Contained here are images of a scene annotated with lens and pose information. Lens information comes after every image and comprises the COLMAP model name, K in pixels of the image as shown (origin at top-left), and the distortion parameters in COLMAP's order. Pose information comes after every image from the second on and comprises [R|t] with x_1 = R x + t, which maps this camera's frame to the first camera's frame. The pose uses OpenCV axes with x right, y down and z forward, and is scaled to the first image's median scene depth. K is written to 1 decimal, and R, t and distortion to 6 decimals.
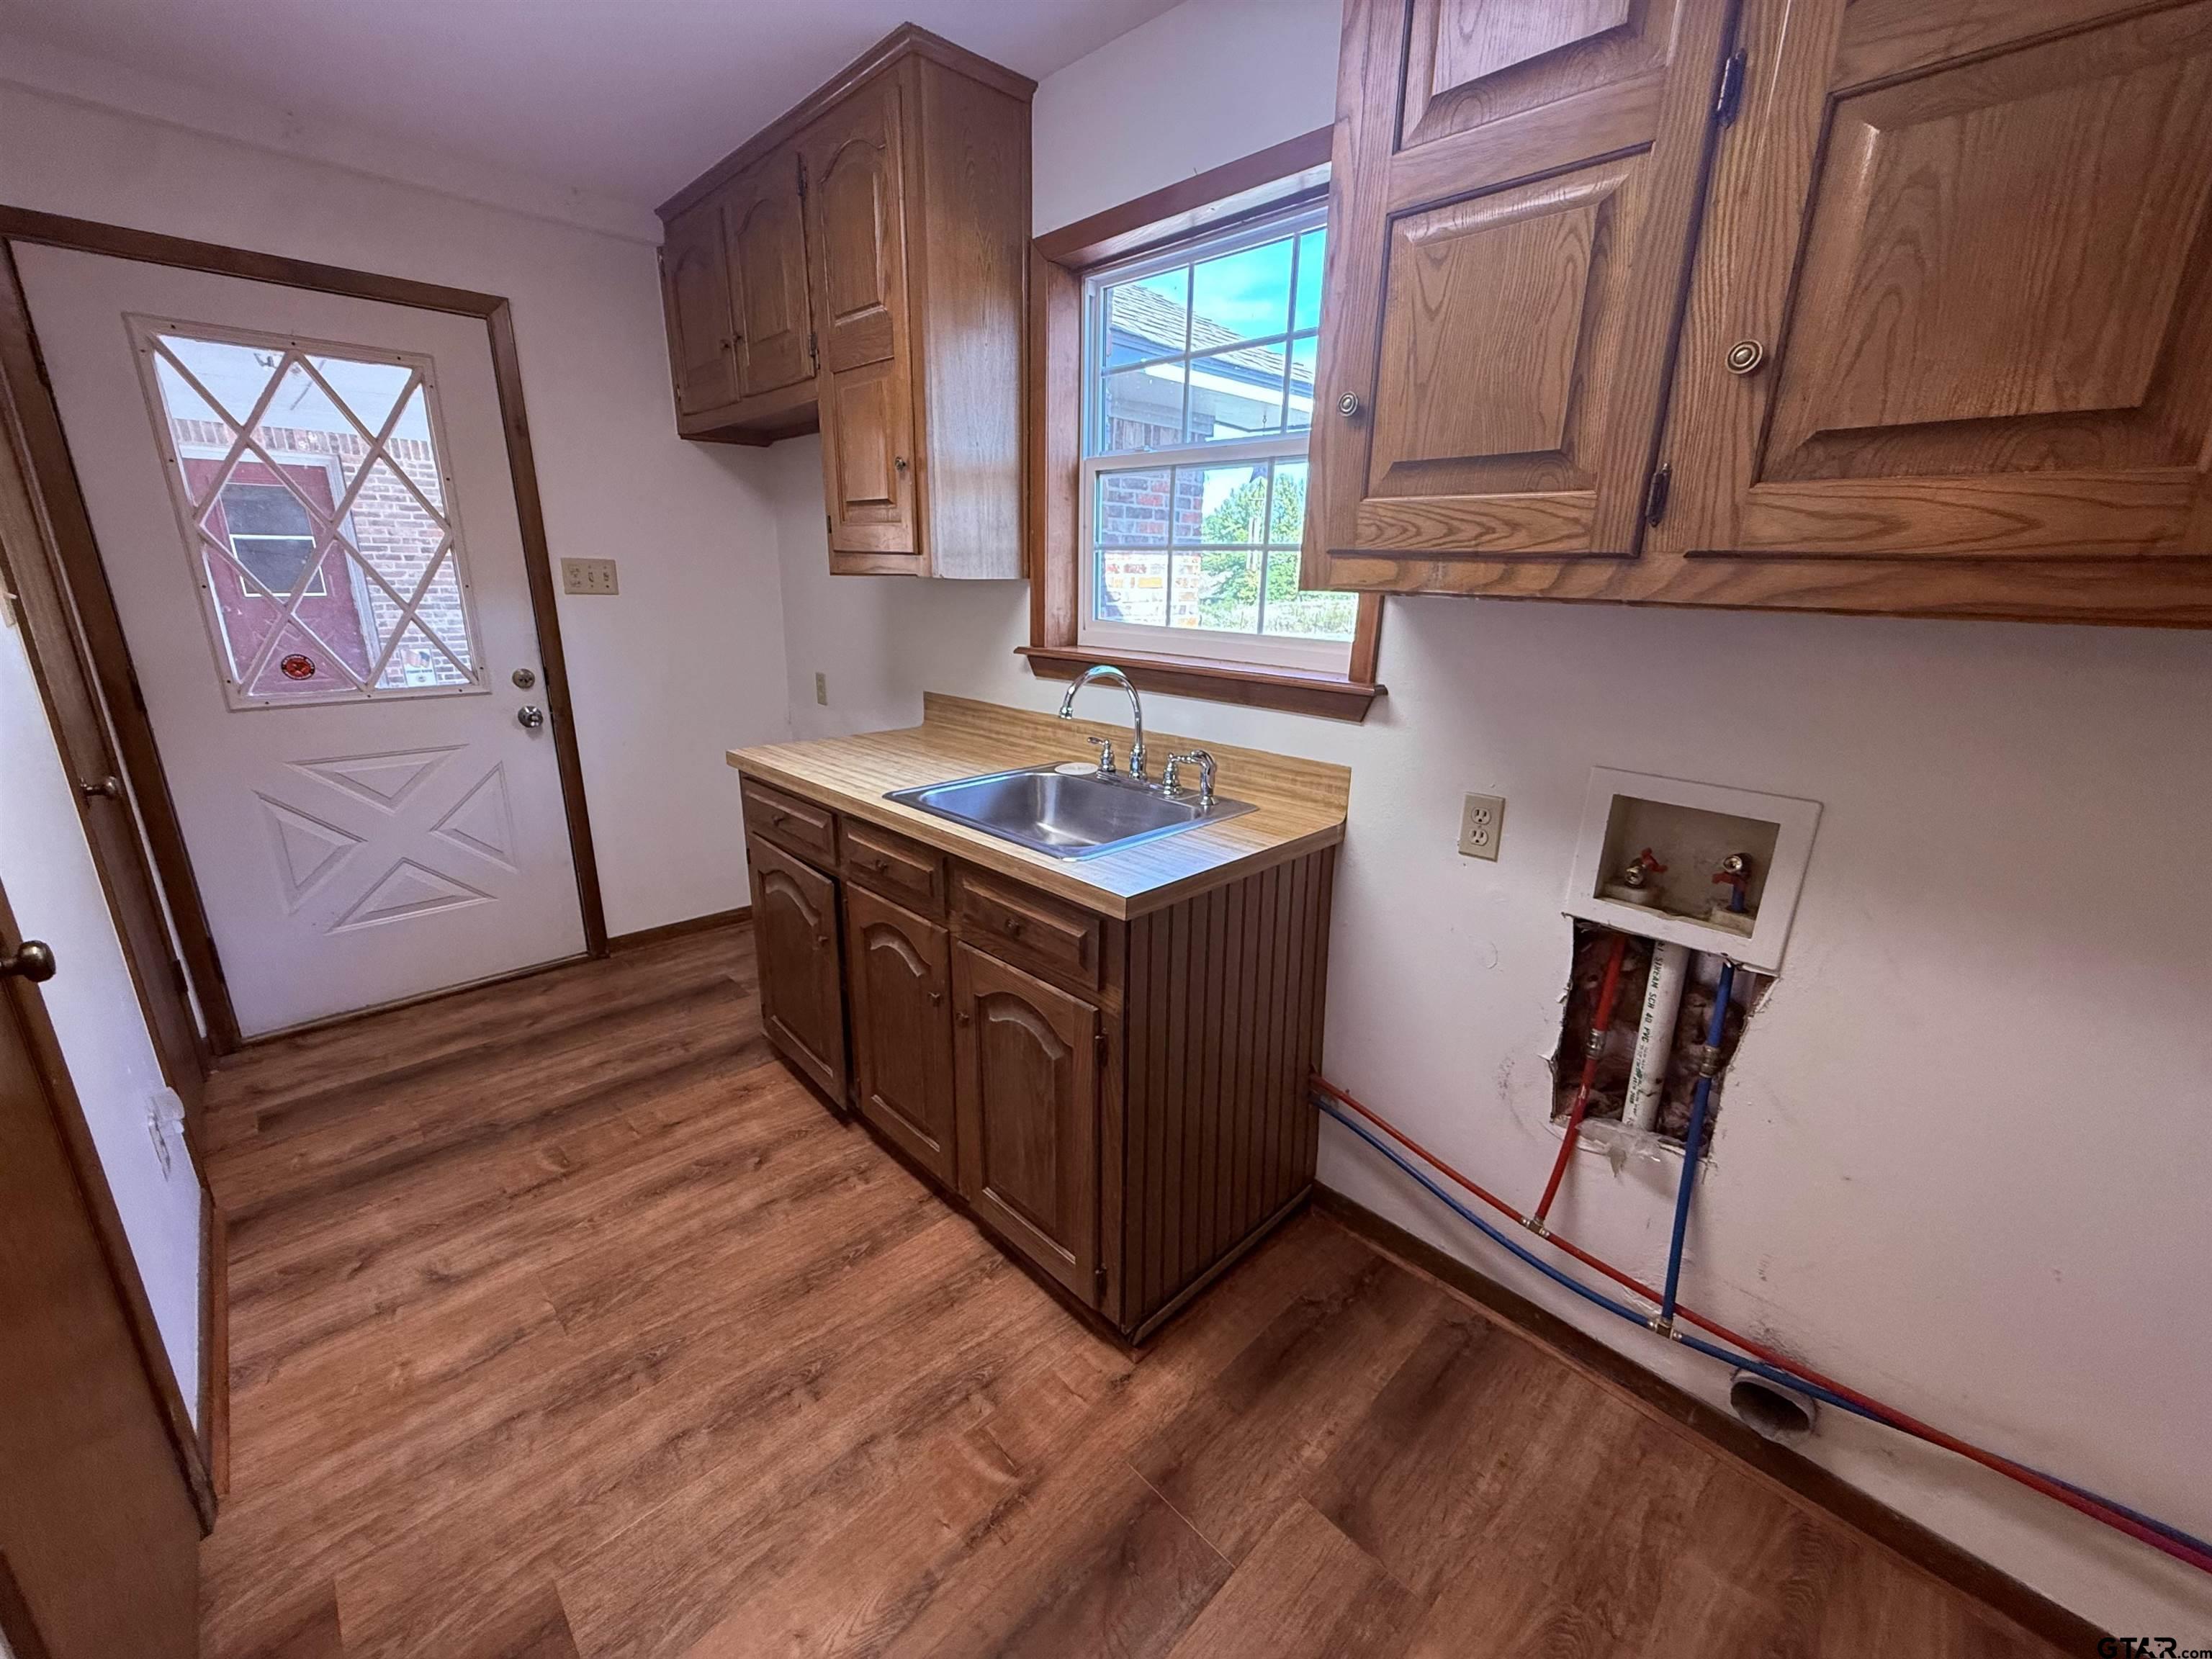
lens RADIAL K [[885.1, 0, 1103.5], [0, 885.1, 823.9], [0, 0, 1]] dist [-0.003756, -0.000096]
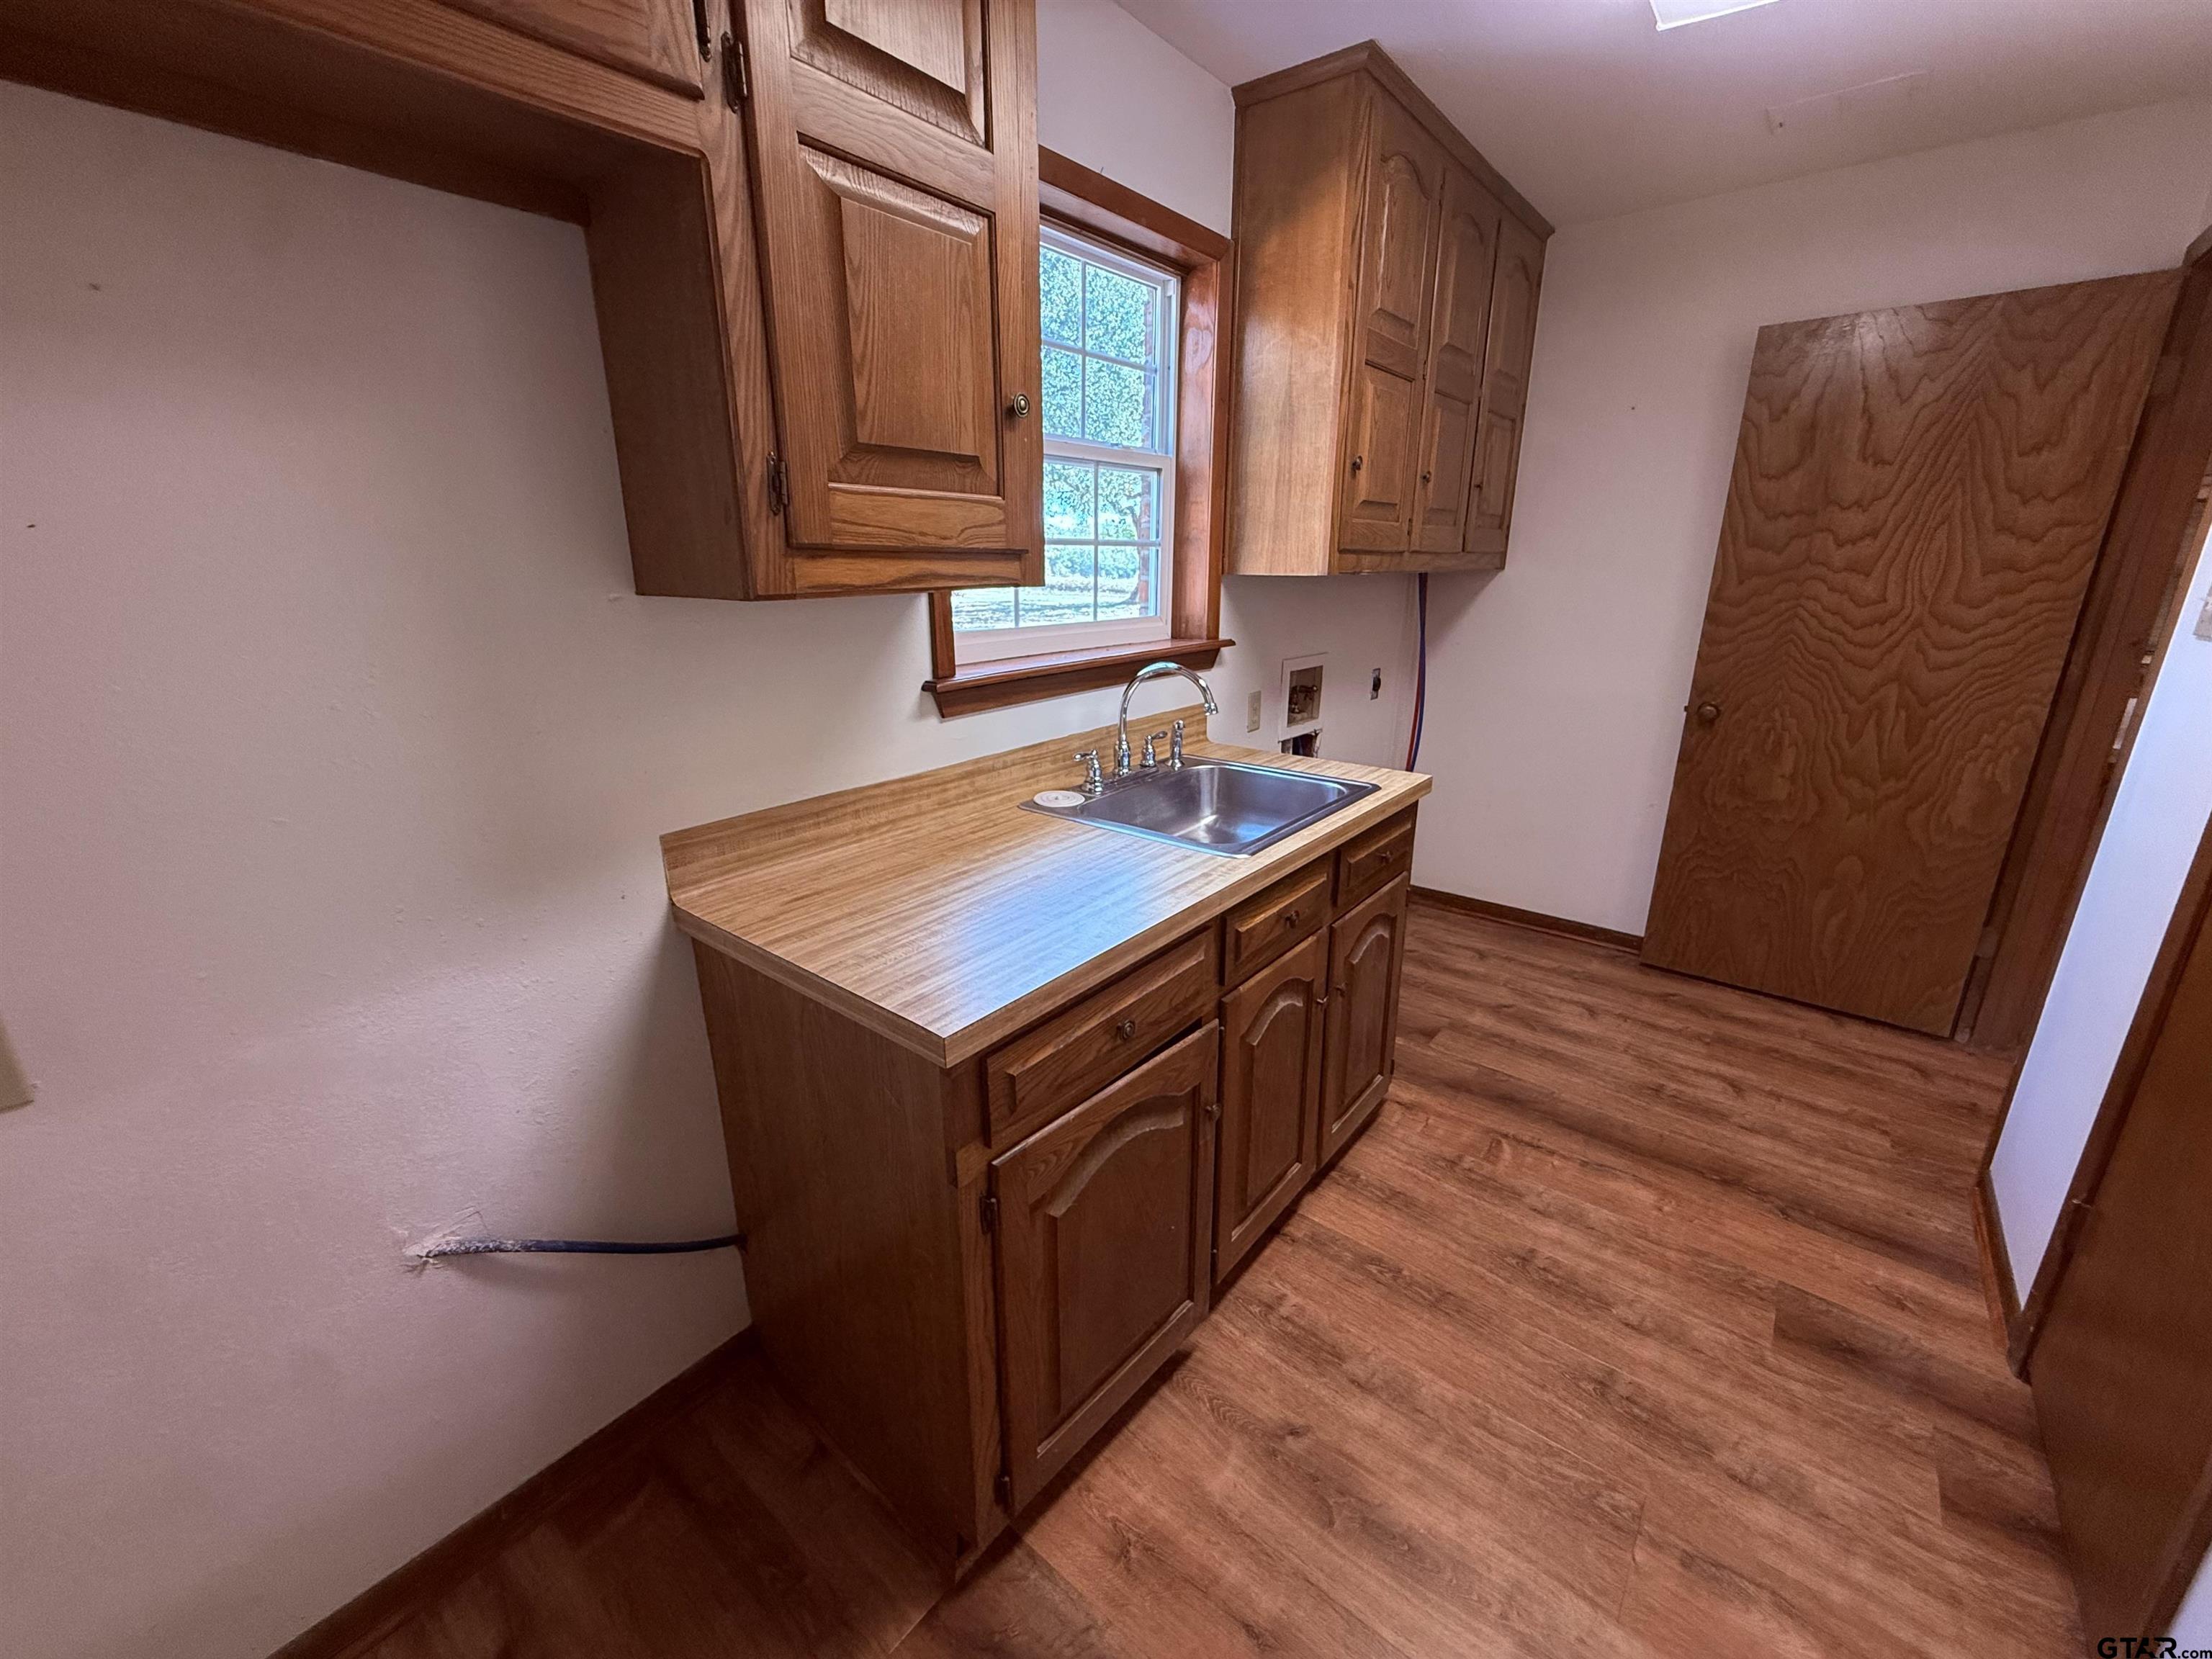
lens RADIAL K [[885.1, 0, 1102.0], [0, 885.1, 820.1], [0, 0, 1]] dist [-0.003756, -0.000096]
pose [[-0.109317, -0.297295, 0.948507, -1.104151], [0.285007, 0.904786, 0.316438, -0.390415], [-0.952271, 0.304923, -0.014177, 1.253929]]
